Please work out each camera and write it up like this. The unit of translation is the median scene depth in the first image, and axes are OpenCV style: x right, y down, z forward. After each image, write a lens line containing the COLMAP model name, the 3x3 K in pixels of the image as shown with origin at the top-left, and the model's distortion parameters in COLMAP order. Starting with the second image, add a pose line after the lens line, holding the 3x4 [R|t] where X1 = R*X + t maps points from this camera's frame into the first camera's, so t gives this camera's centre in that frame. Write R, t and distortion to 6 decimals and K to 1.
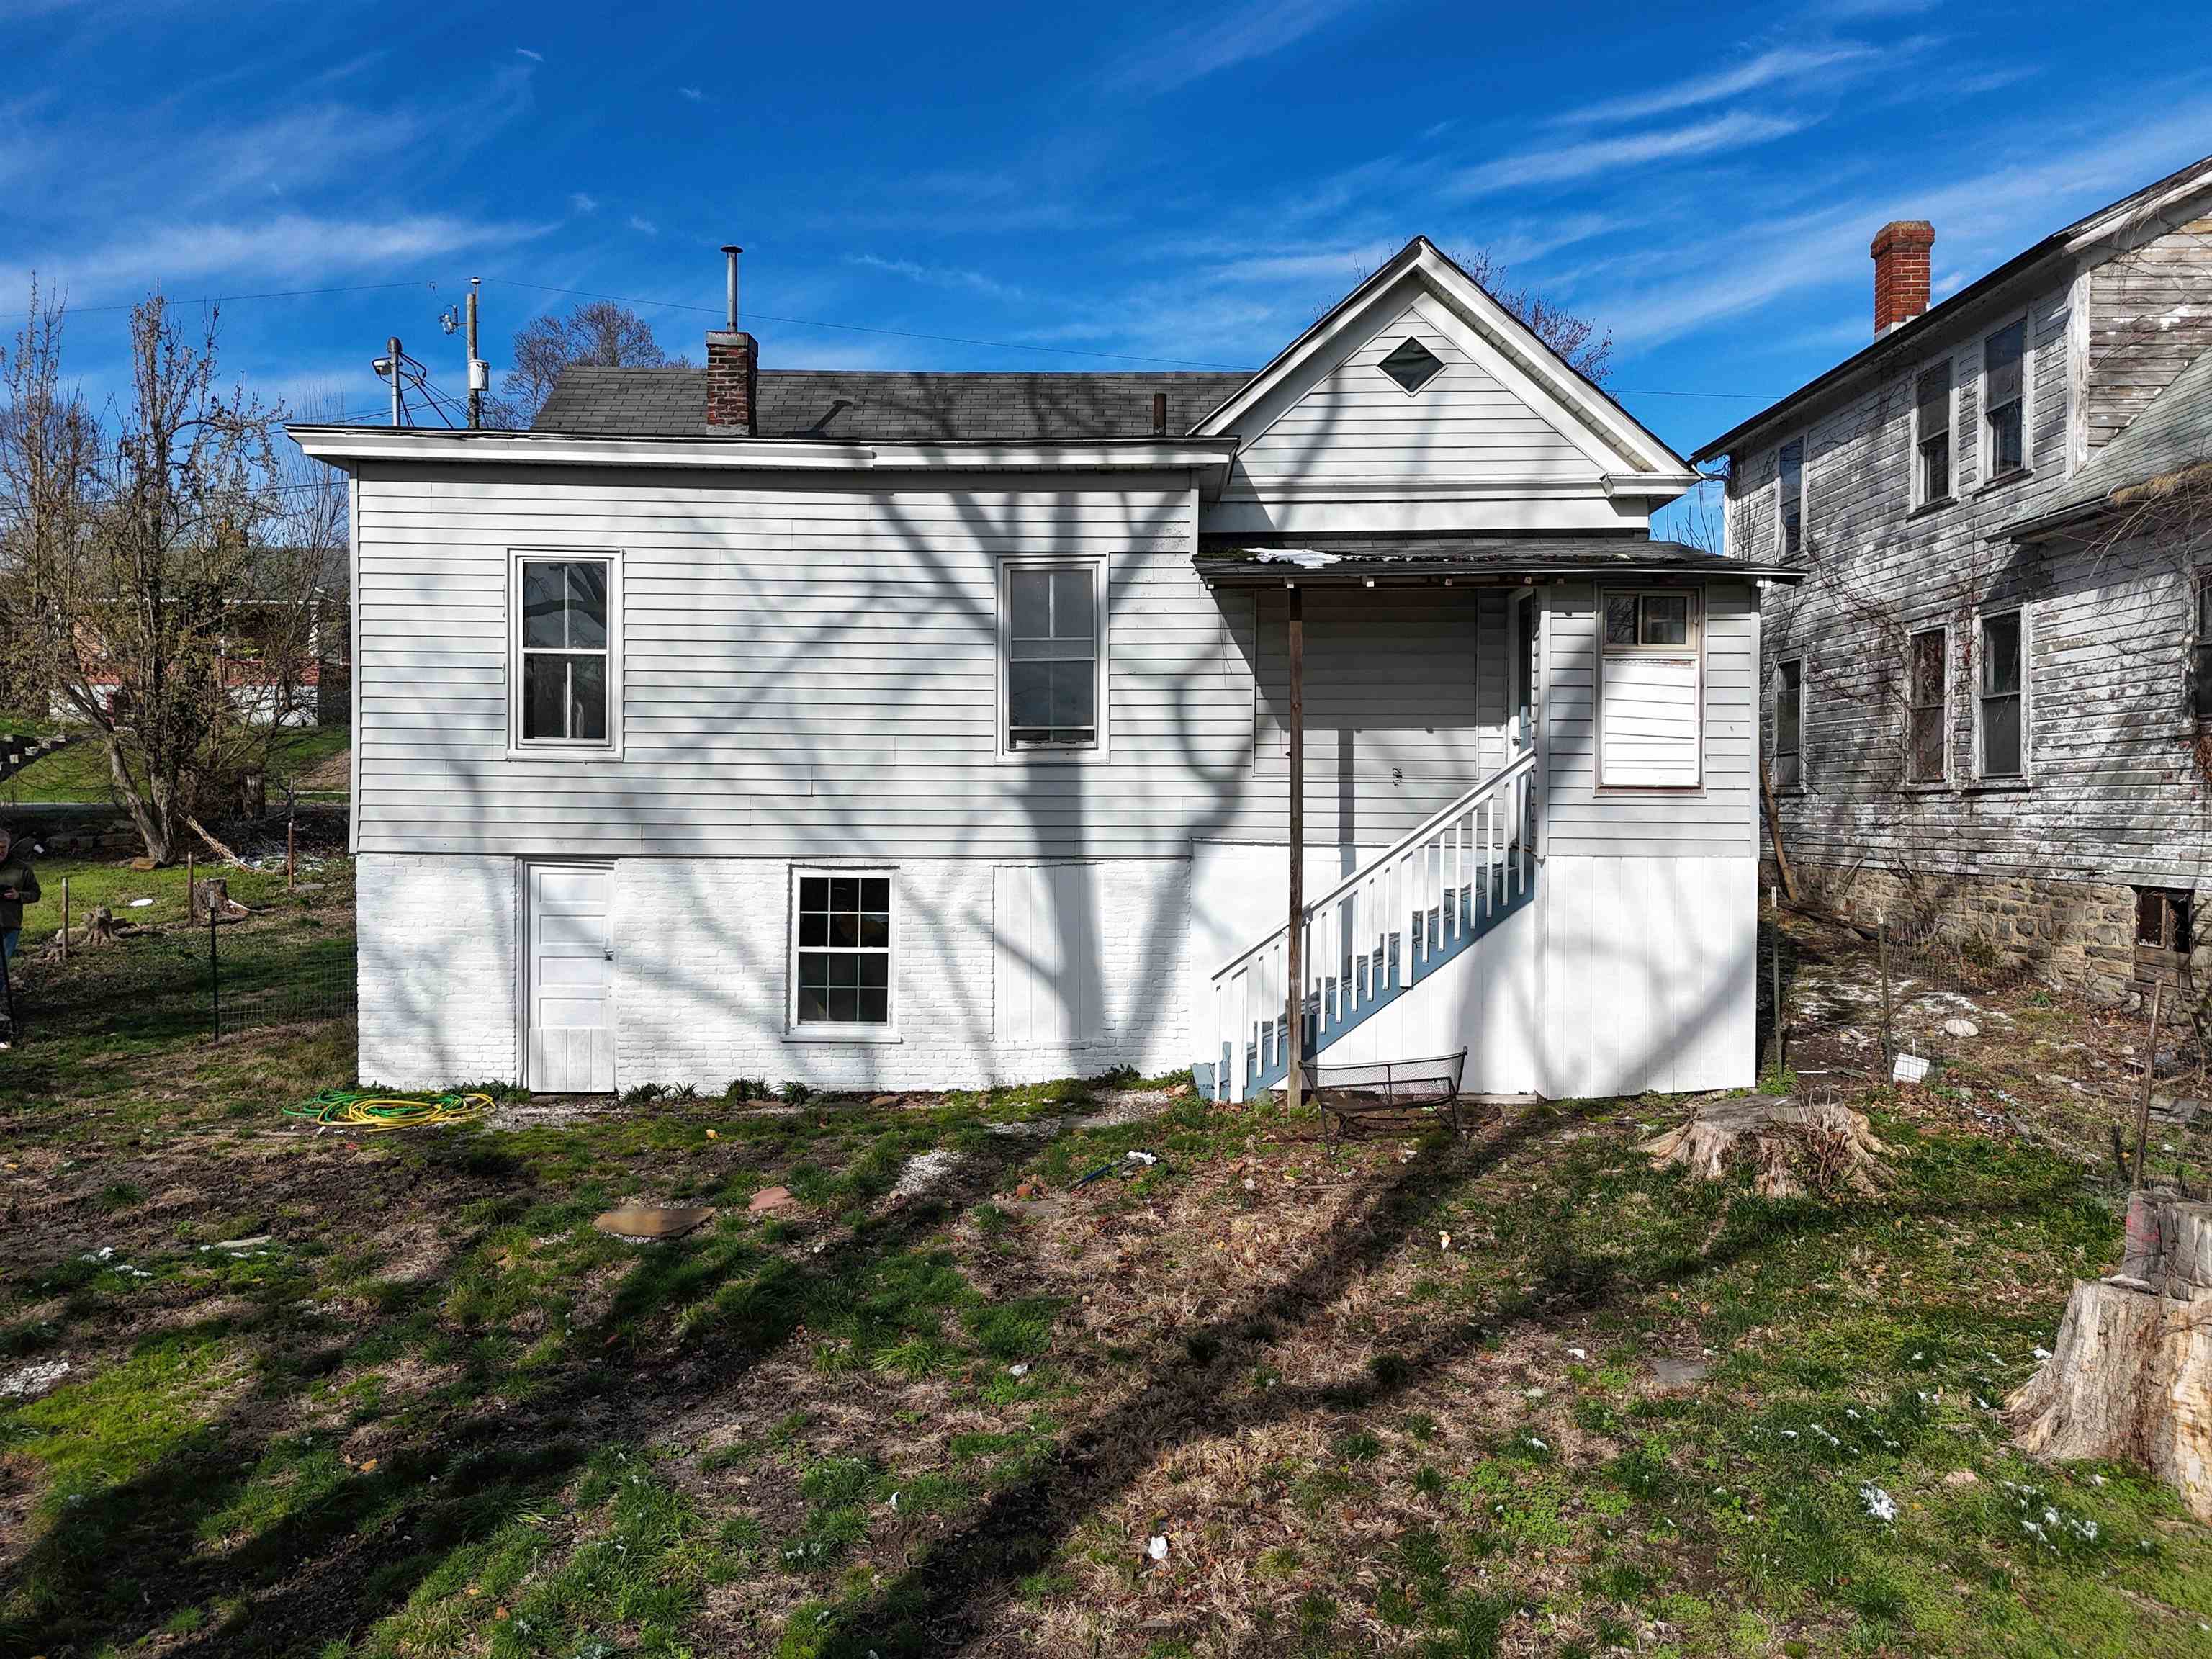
lens RADIAL K [[1644.9, 0, 1100.5], [0, 1644.9, 825.6], [0, 0, 1]] dist [0.044317, -0.032941]
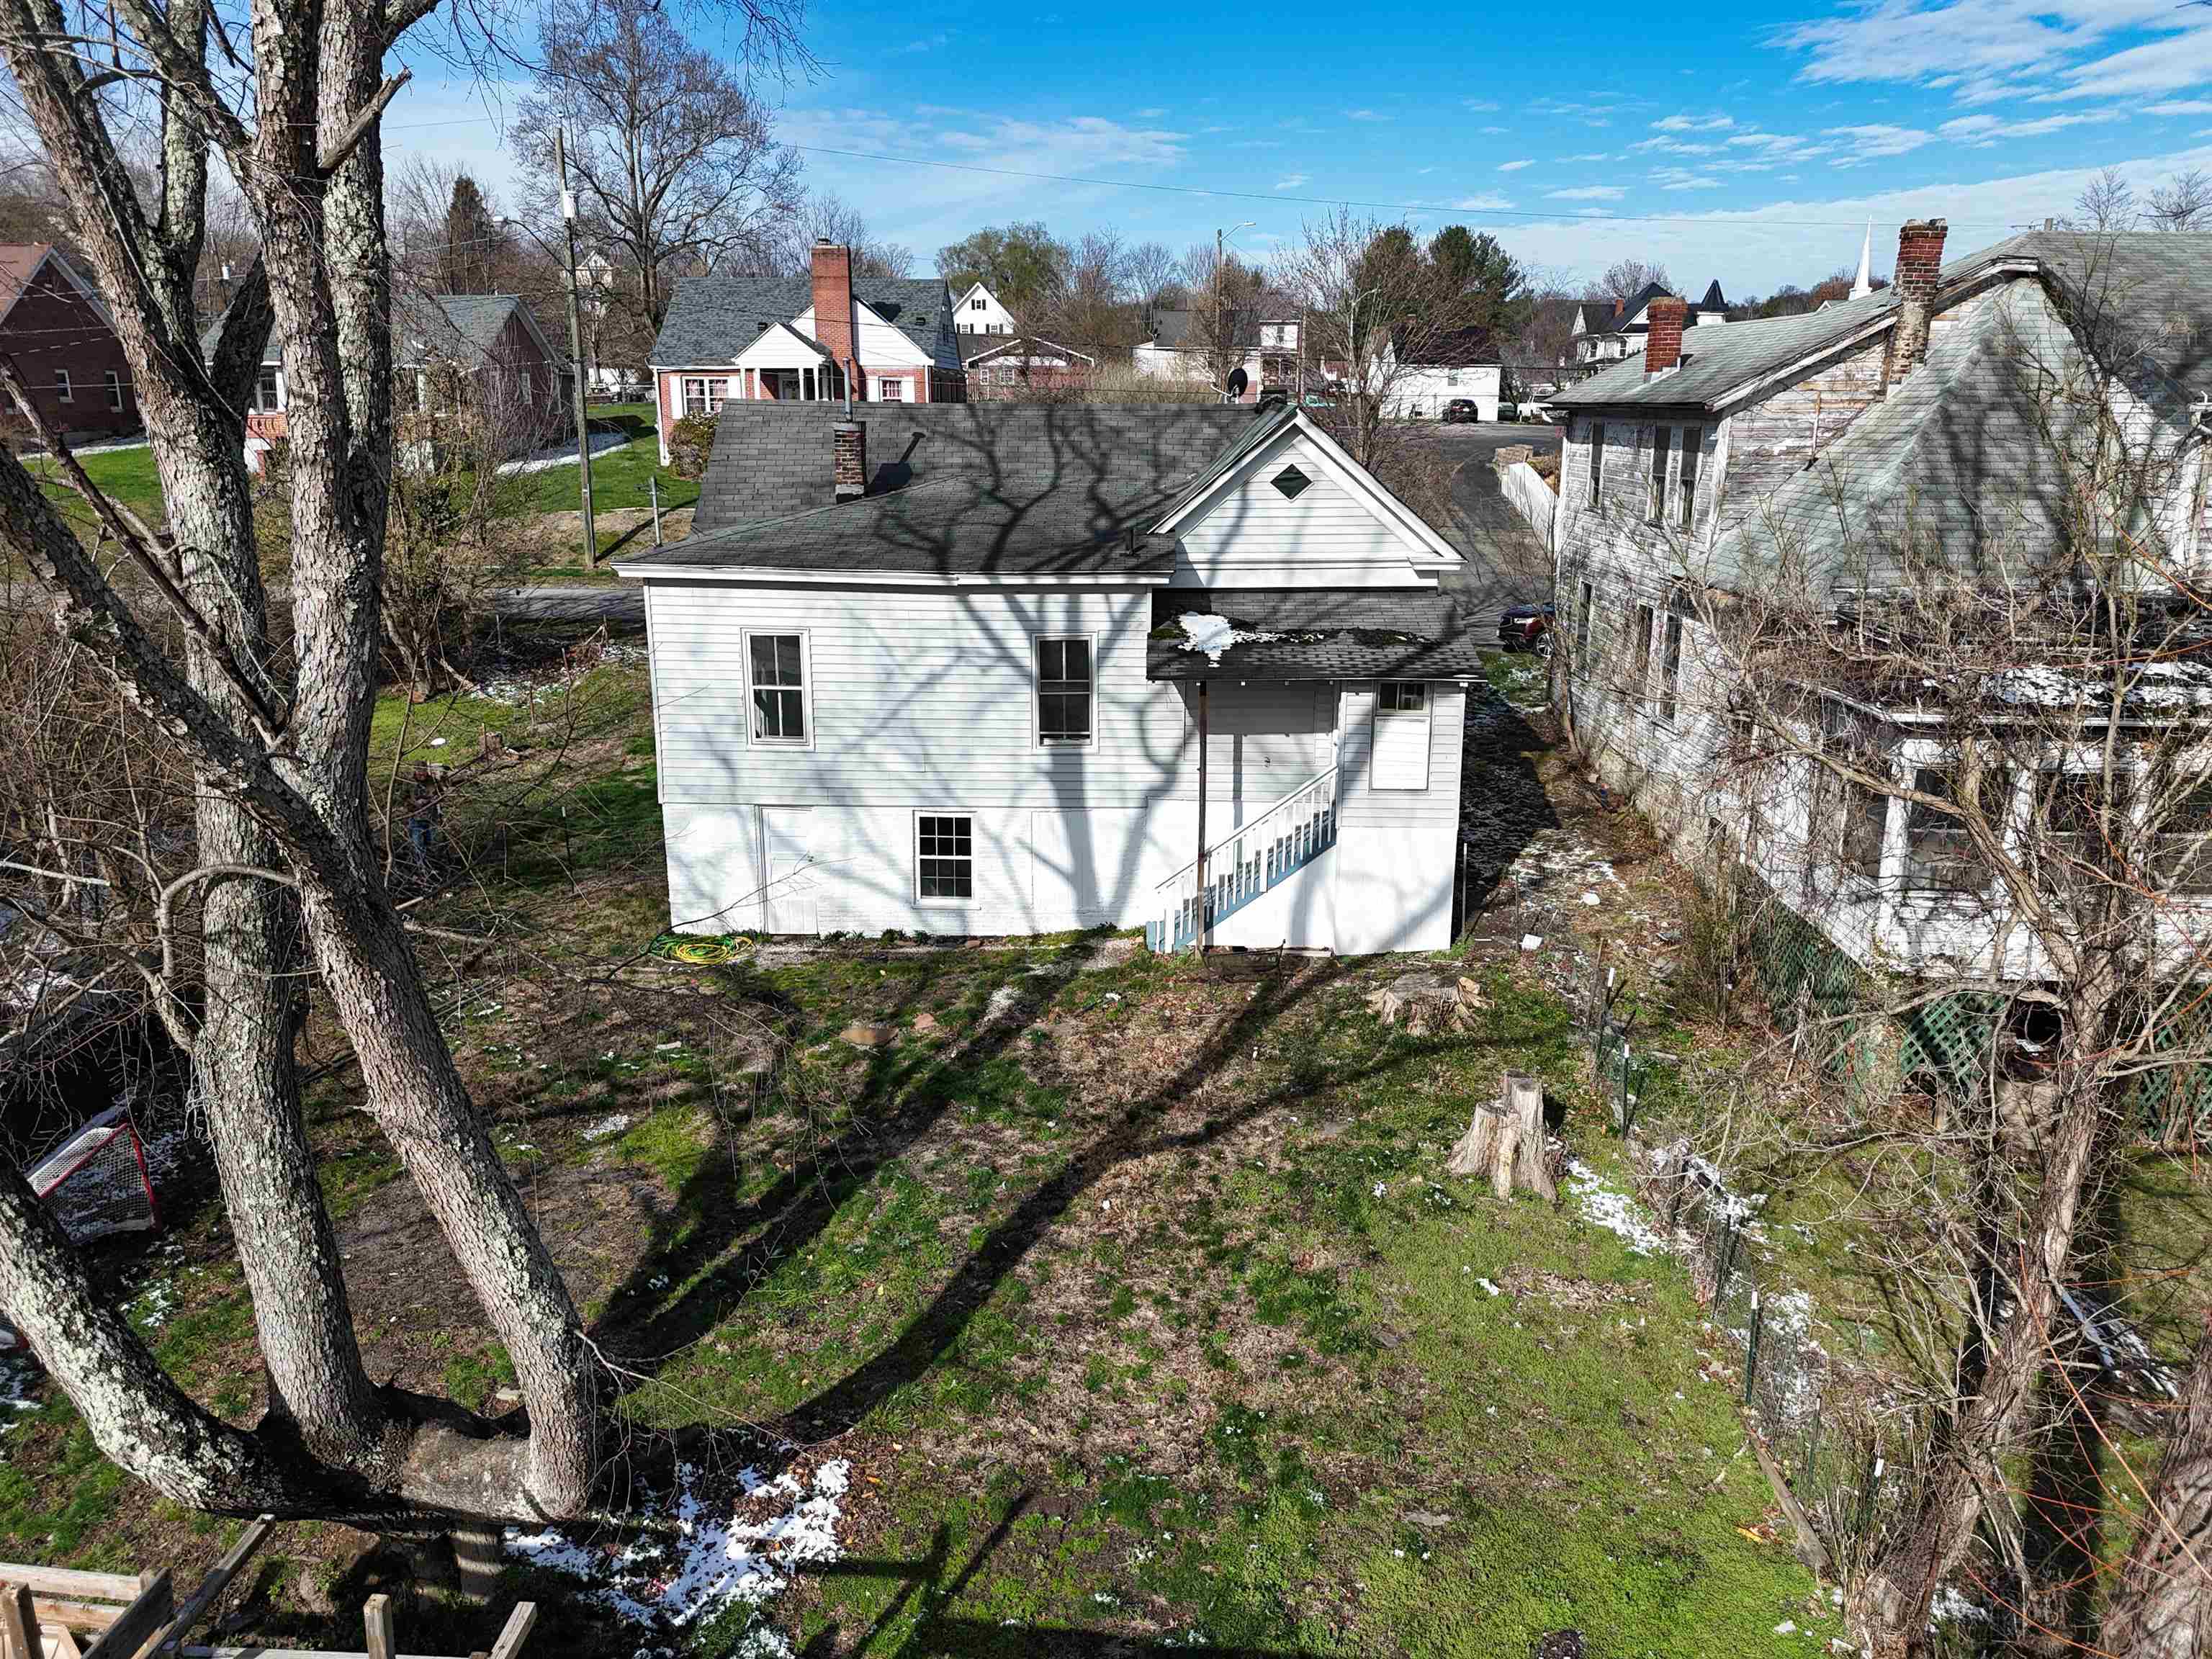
lens RADIAL K [[1647.8, 0, 1106.0], [0, 1647.8, 829.5], [0, 0, 1]] dist [0.064919, -0.051822]
pose [[0.999962, 0.001116, -0.008692, 0.028281], [0.001041, 0.969690, 0.244336, -0.391552], [0.008702, -0.244336, 0.969652, -0.699391]]
